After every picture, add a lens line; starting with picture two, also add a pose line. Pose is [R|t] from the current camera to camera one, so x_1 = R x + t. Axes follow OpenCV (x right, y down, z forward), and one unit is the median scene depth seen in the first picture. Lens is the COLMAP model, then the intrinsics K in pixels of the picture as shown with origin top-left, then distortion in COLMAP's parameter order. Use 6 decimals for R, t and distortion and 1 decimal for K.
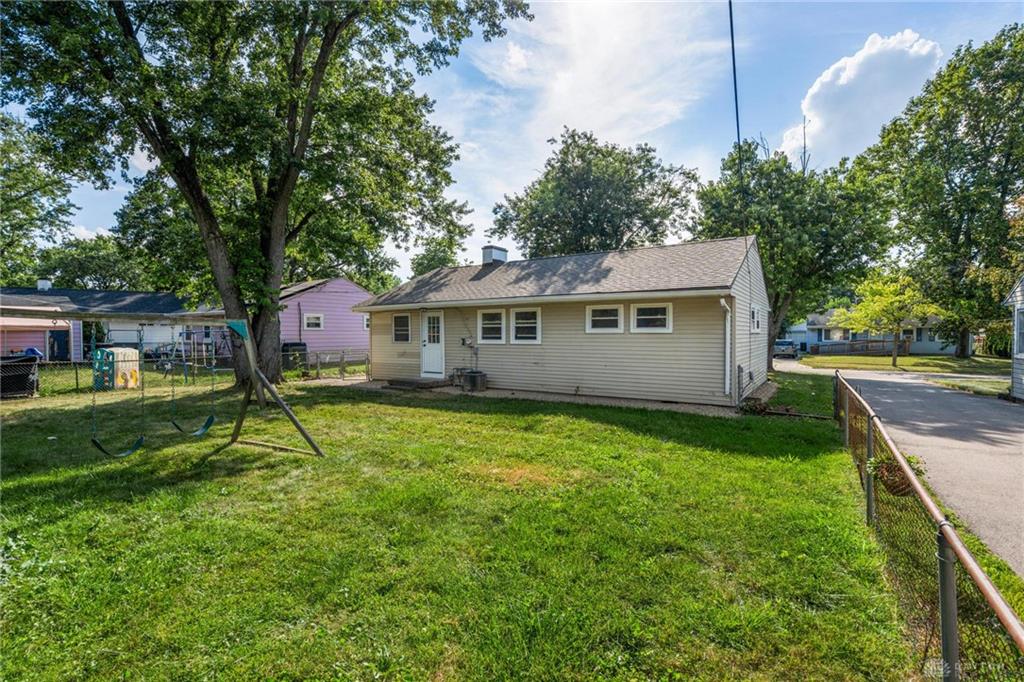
lens RADIAL K [[463.8, 0, 506.0], [0, 463.8, 340.9], [0, 0, 1]] dist [-0.004456, 0.001347]
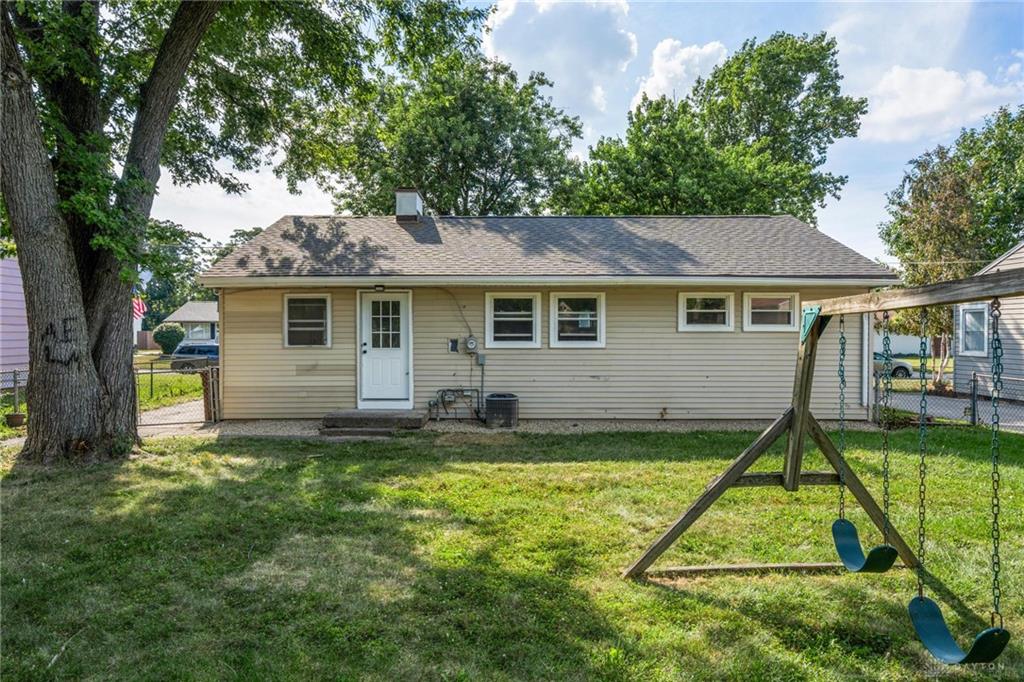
lens RADIAL K [[664.8, 0, 512.1], [0, 664.8, 339.8], [0, 0, 1]] dist [0.009232, 0.001915]
pose [[0.835475, -0.001891, 0.549525, -0.531468], [0.005351, 0.999975, -0.004694, -0.000601], [-0.549502, 0.006862, 0.835464, 0.263408]]
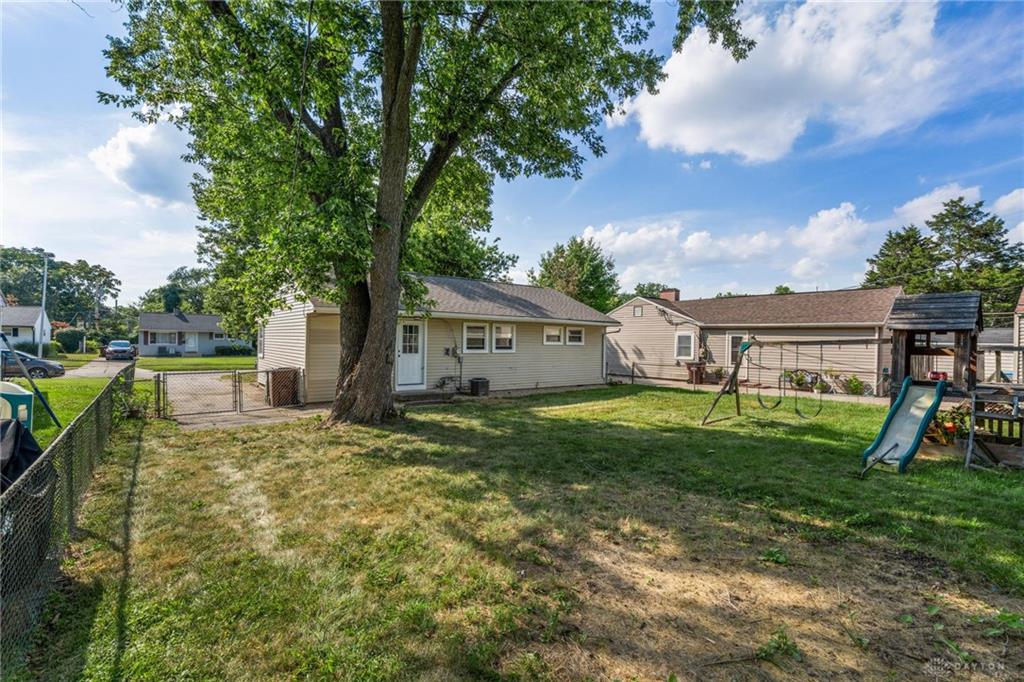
lens RADIAL K [[463.8, 0, 511.6], [0, 463.8, 341.4], [0, 0, 1]] dist [-0.004456, 0.001347]
pose [[0.322768, 0.008541, 0.946439, -1.105219], [-0.000530, 0.999961, -0.008843, -0.012910], [-0.946478, 0.002353, 0.322760, 0.559660]]
